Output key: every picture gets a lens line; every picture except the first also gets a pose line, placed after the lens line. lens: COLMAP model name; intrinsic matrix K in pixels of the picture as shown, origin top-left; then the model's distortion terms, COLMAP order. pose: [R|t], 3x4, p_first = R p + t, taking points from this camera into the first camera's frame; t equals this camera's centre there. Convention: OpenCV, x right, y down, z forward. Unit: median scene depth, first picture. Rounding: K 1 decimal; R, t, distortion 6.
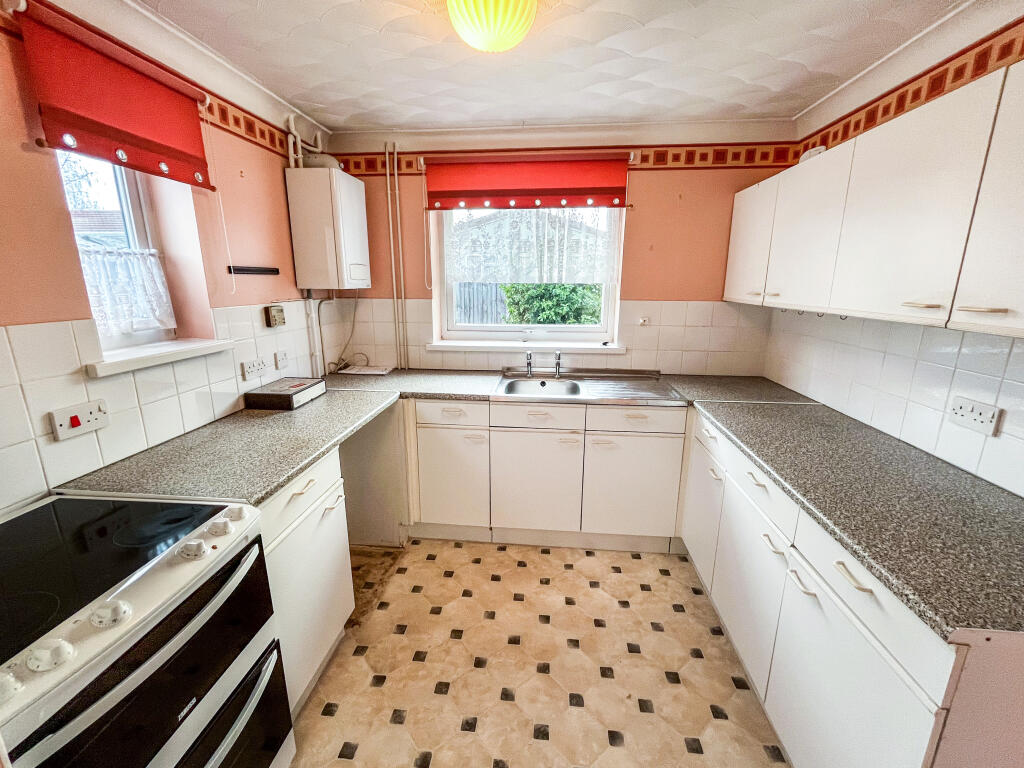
lens RADIAL K [[423.1, 0, 516.9], [0, 423.1, 380.9], [0, 0, 1]] dist [-0.004997, 0.001372]
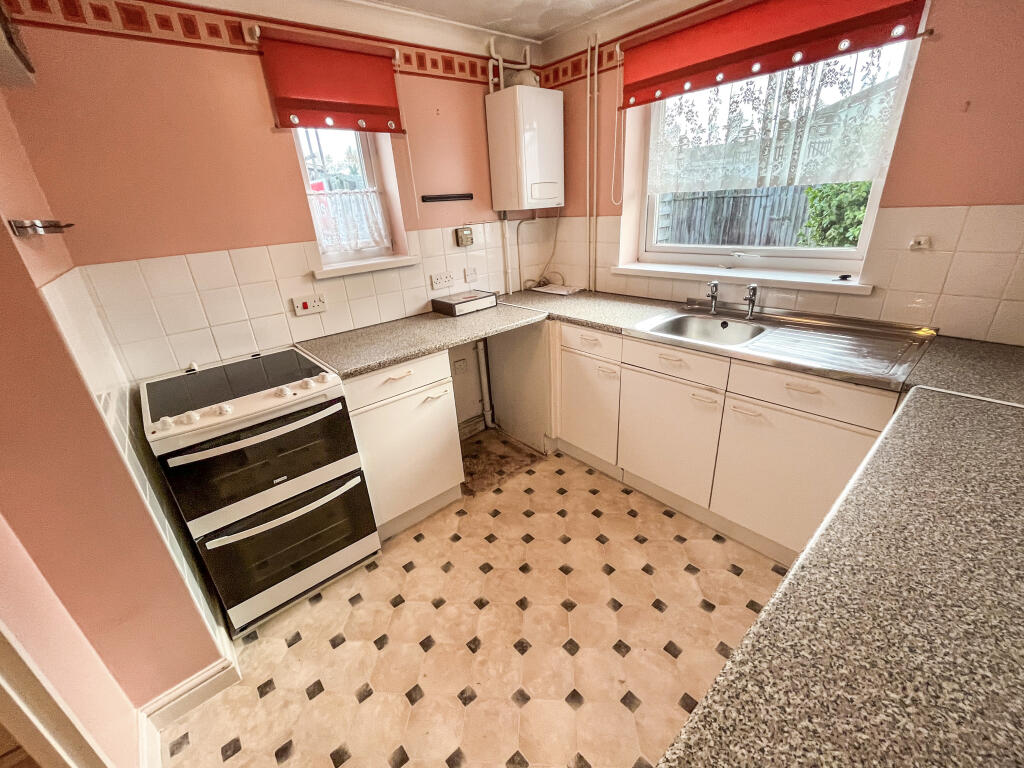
lens RADIAL K [[423.1, 0, 516.9], [0, 423.1, 382.3], [0, 0, 1]] dist [-0.004997, 0.001372]
pose [[0.722813, 0.223689, -0.653838, 0.391989], [-0.095714, 0.969448, 0.225853, -0.036788], [0.684383, -0.100668, 0.722140, 0.186576]]
